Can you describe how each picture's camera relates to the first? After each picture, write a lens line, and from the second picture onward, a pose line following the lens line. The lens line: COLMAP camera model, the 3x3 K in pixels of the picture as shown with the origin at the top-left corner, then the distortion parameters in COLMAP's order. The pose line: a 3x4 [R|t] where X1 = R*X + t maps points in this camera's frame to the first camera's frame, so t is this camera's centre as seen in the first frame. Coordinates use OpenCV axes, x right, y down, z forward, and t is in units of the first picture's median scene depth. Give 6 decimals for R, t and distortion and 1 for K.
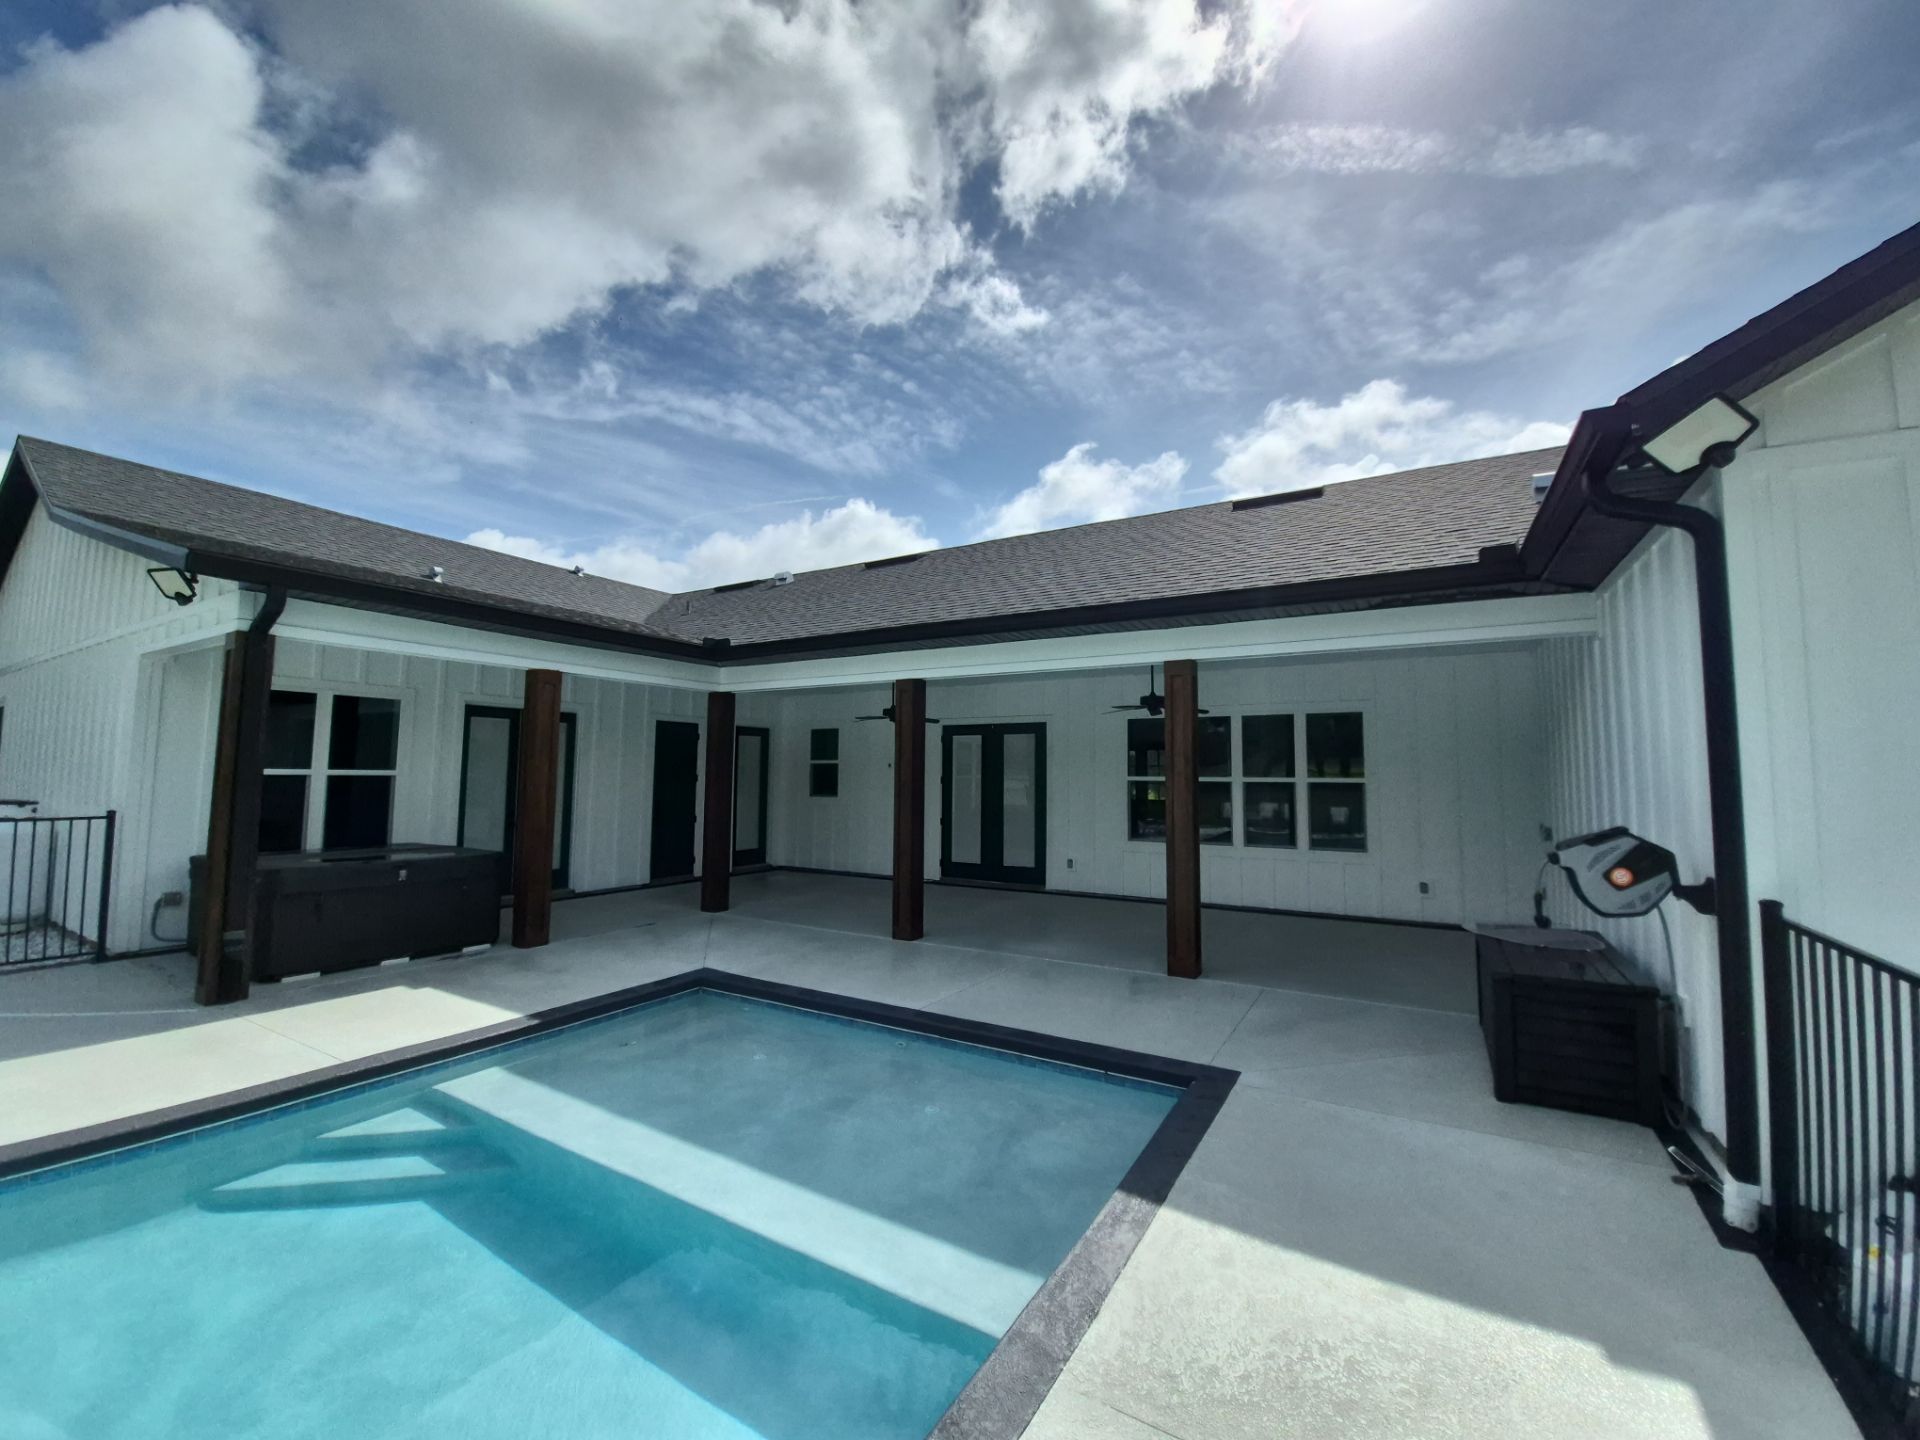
lens RADIAL K [[772.2, 0, 960.0], [0, 772.2, 720.0], [0, 0, 1]] dist [-0.000470, -0.007409]
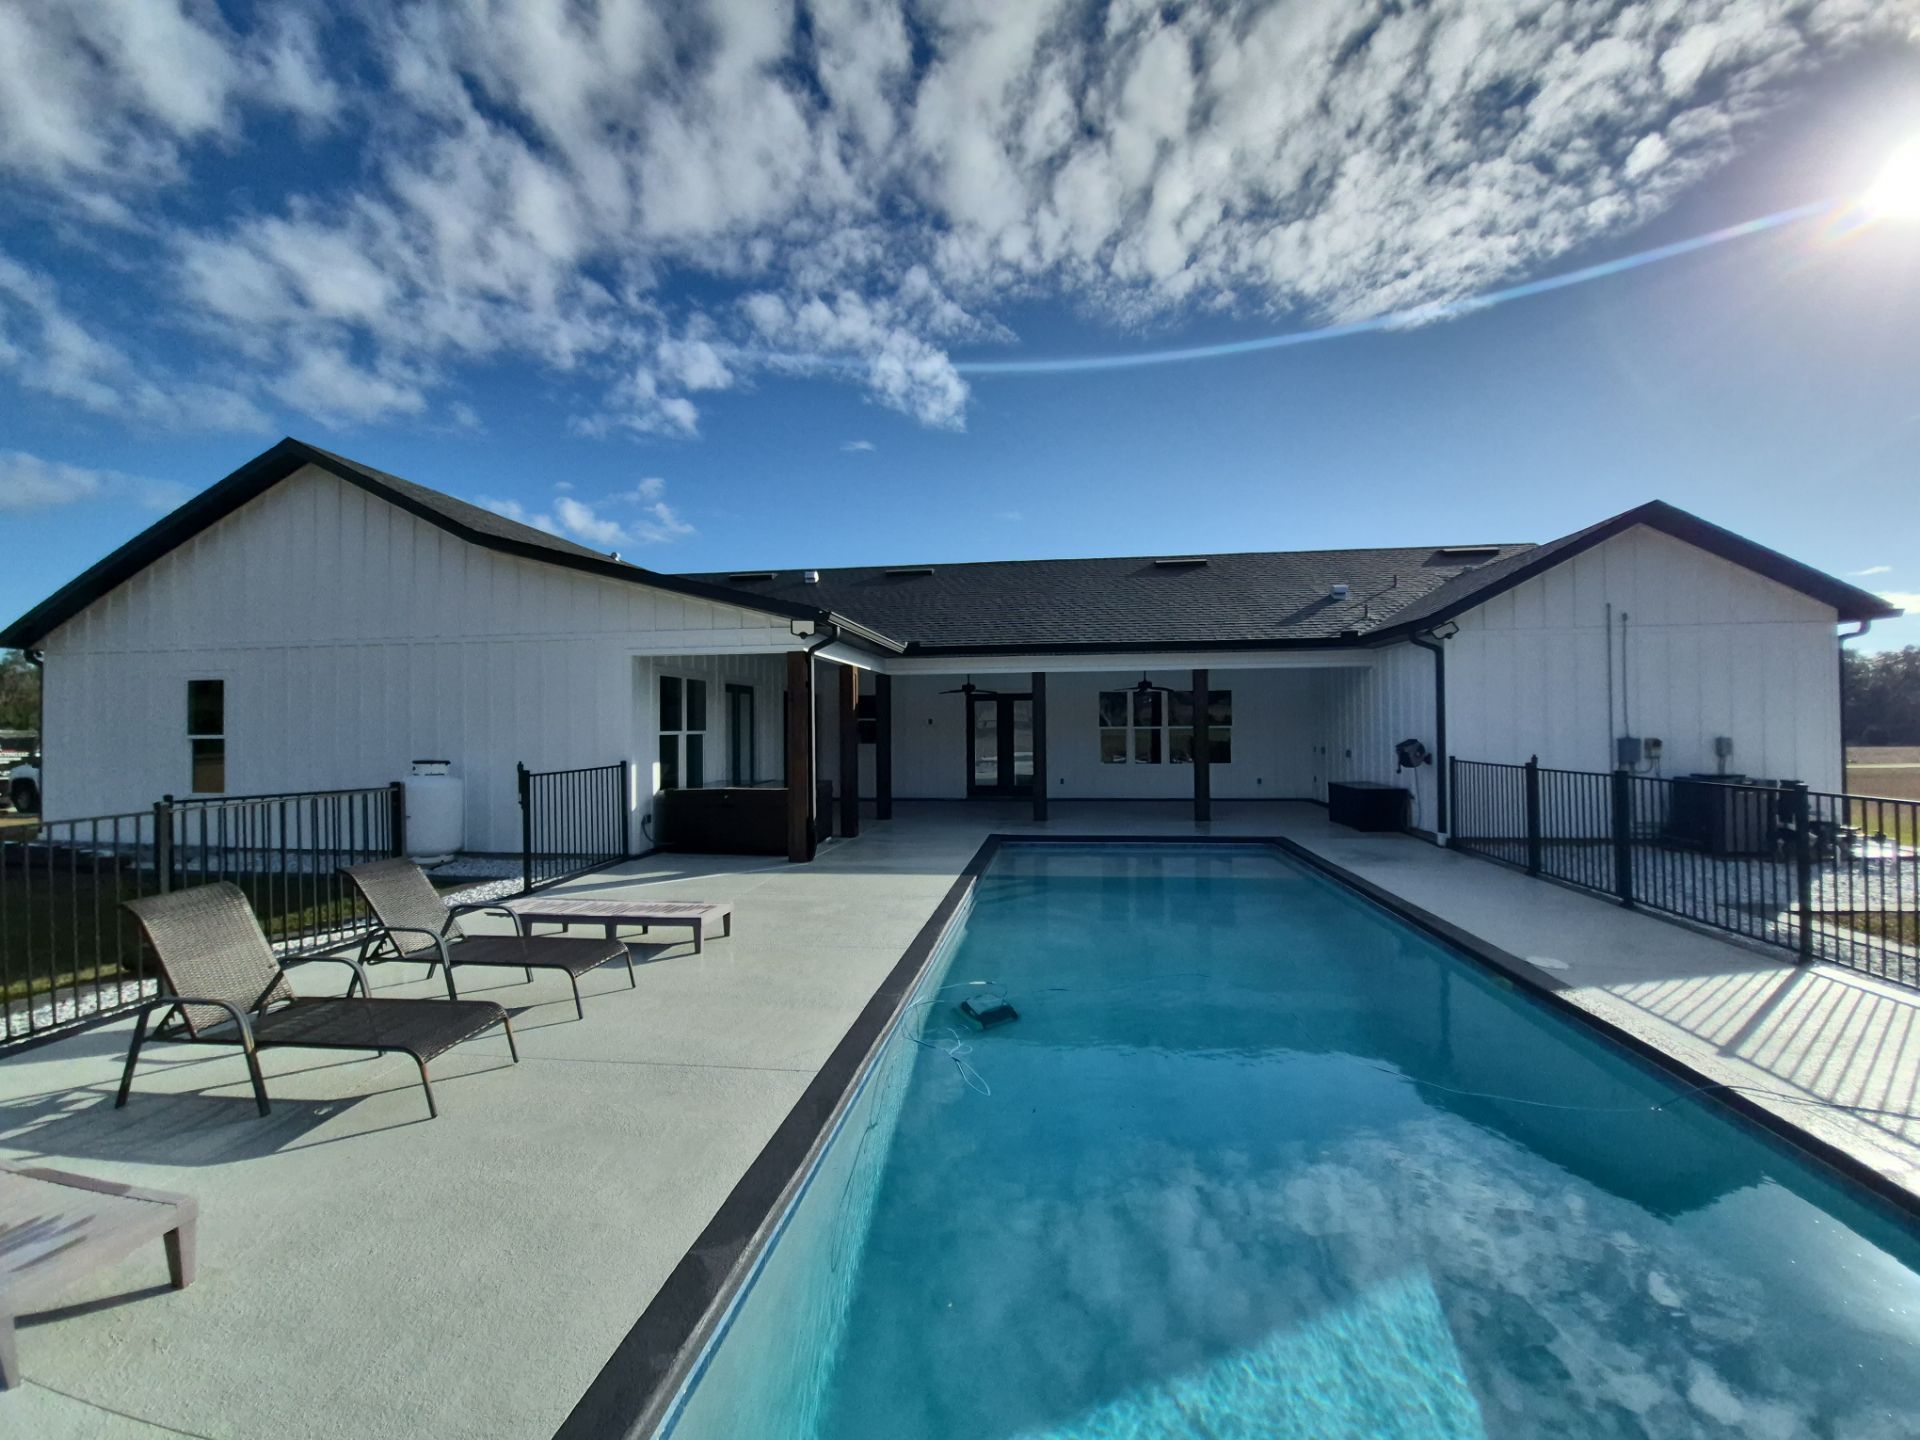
lens RADIAL K [[772.2, 0, 960.0], [0, 772.2, 720.0], [0, 0, 1]] dist [-0.000470, -0.007409]
pose [[0.920445, -0.010892, 0.390720, -0.797840], [-0.013731, 0.998094, 0.060171, -0.042308], [-0.390631, -0.060750, 0.918541, -0.459763]]
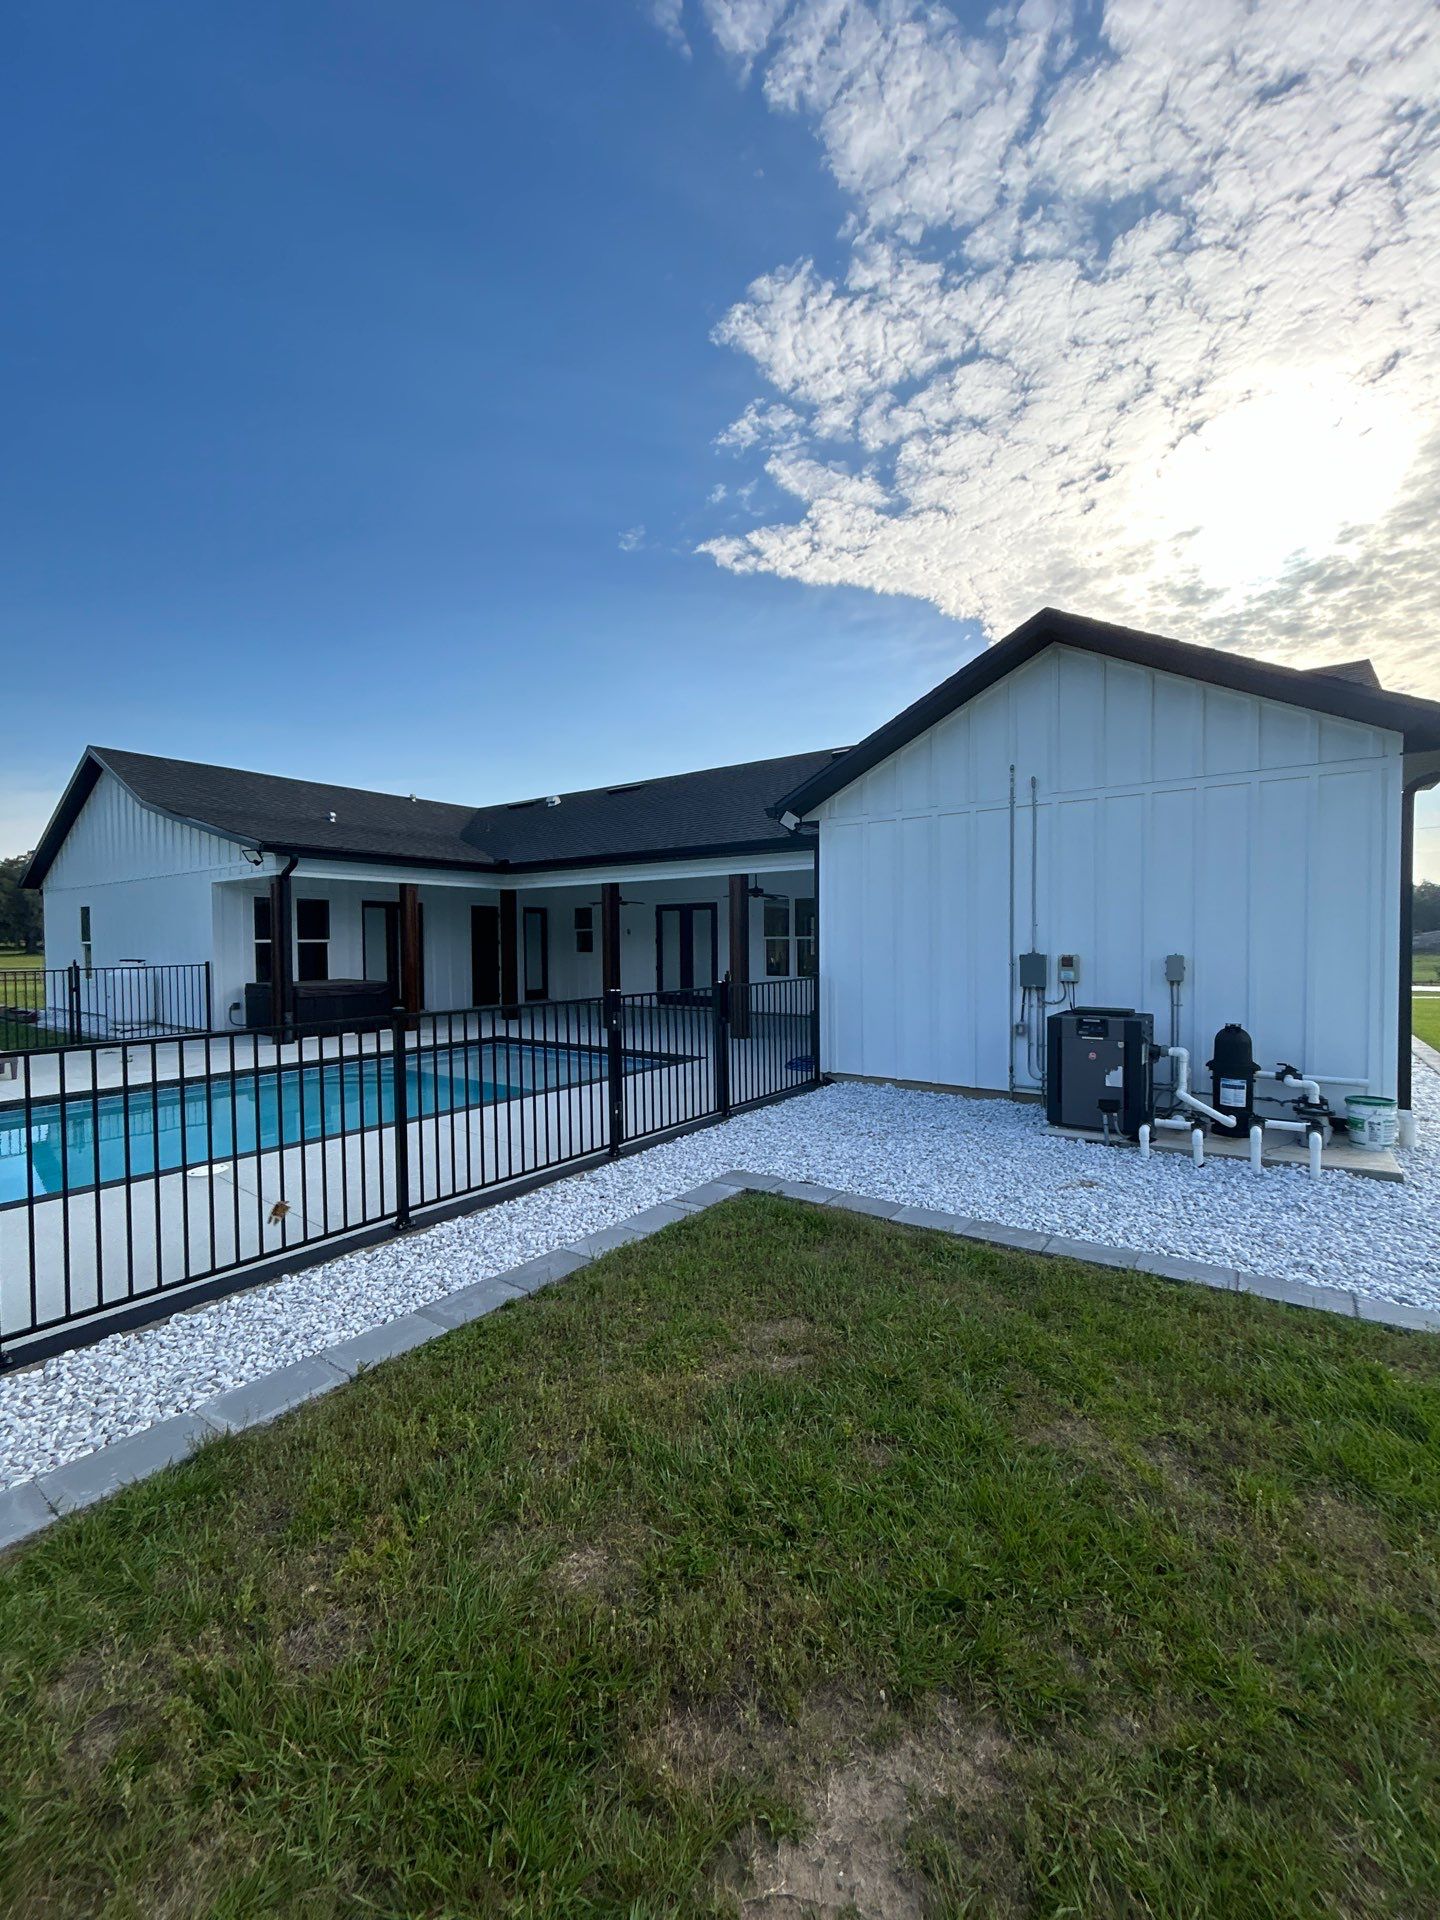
lens RADIAL K [[772.2, 0, 720.0], [0, 772.2, 960.0], [0, 0, 1]] dist [-0.000470, -0.007409]
pose [[0.997574, -0.015851, -0.067786, 0.263981], [0.022296, 0.995189, 0.095407, -0.034186], [0.065947, -0.096687, 0.993128, -0.653947]]
